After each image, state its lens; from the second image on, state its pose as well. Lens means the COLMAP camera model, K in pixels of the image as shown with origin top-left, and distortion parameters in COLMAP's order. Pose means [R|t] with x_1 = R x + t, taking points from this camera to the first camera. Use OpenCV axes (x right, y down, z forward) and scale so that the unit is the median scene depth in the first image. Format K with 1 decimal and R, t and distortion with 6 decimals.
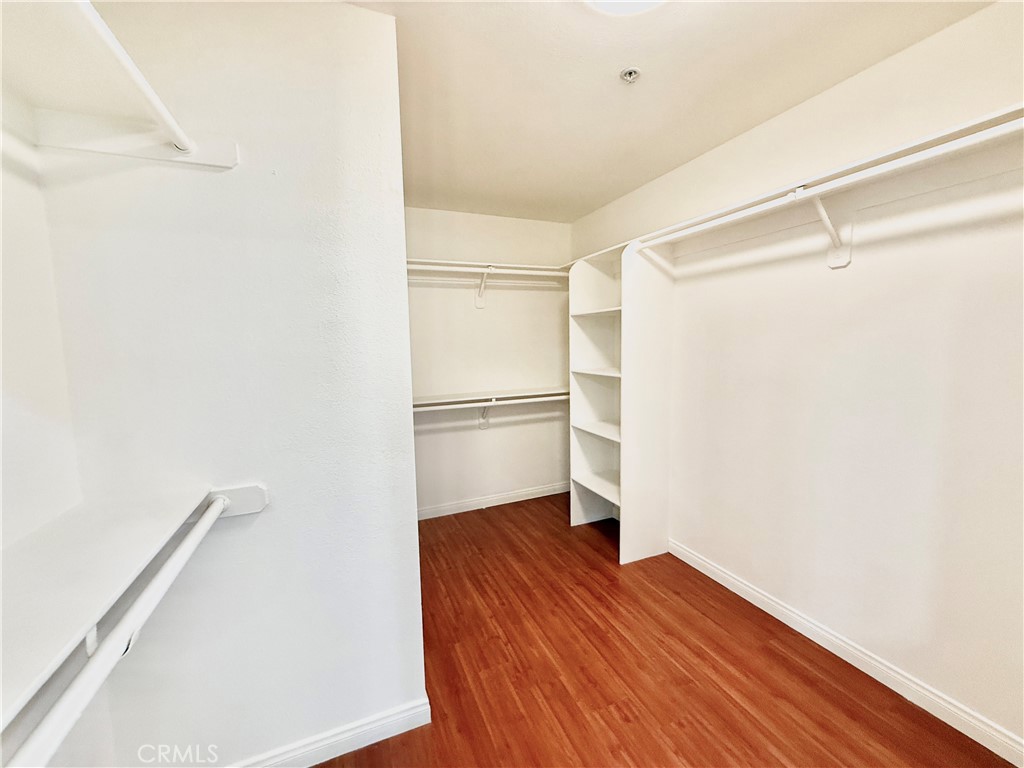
lens RADIAL K [[408.5, 0, 509.1], [0, 408.5, 383.3], [0, 0, 1]] dist [0.005146, 0.003219]
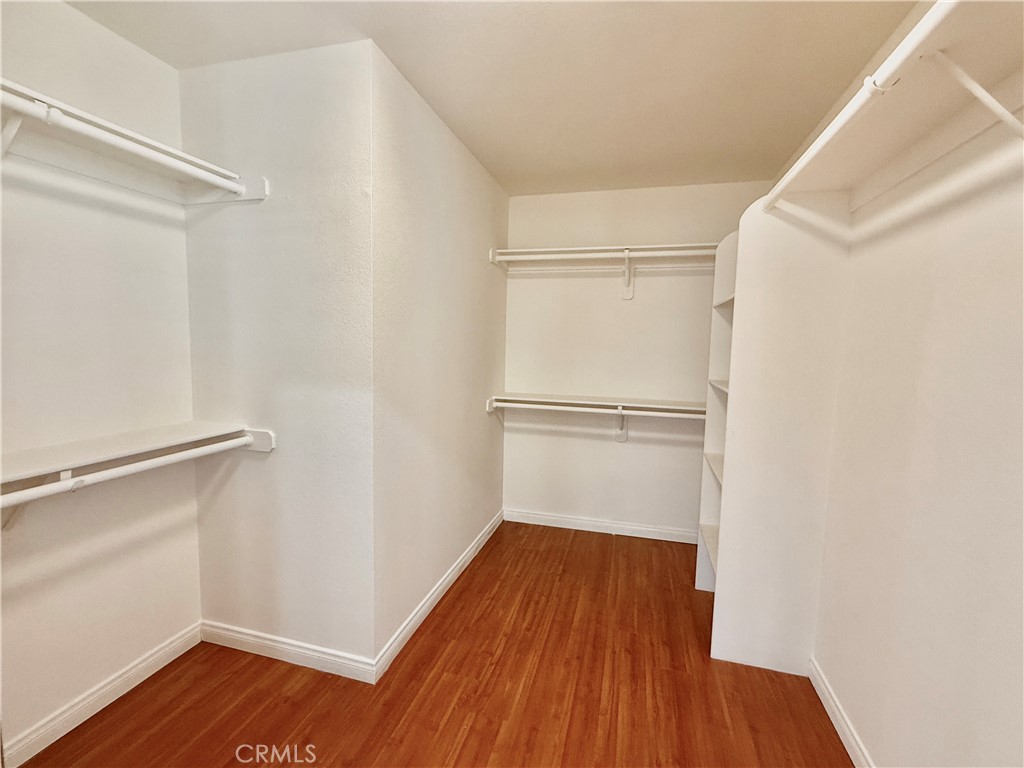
lens RADIAL K [[457.8, 0, 511.8], [0, 457.8, 384.7], [0, 0, 1]] dist [0.013423, 0.000037]
pose [[0.785440, 0.097420, -0.611222, 0.467299], [-0.100840, 0.994482, 0.028923, -0.015531], [0.610667, 0.038918, 0.790930, 0.147466]]
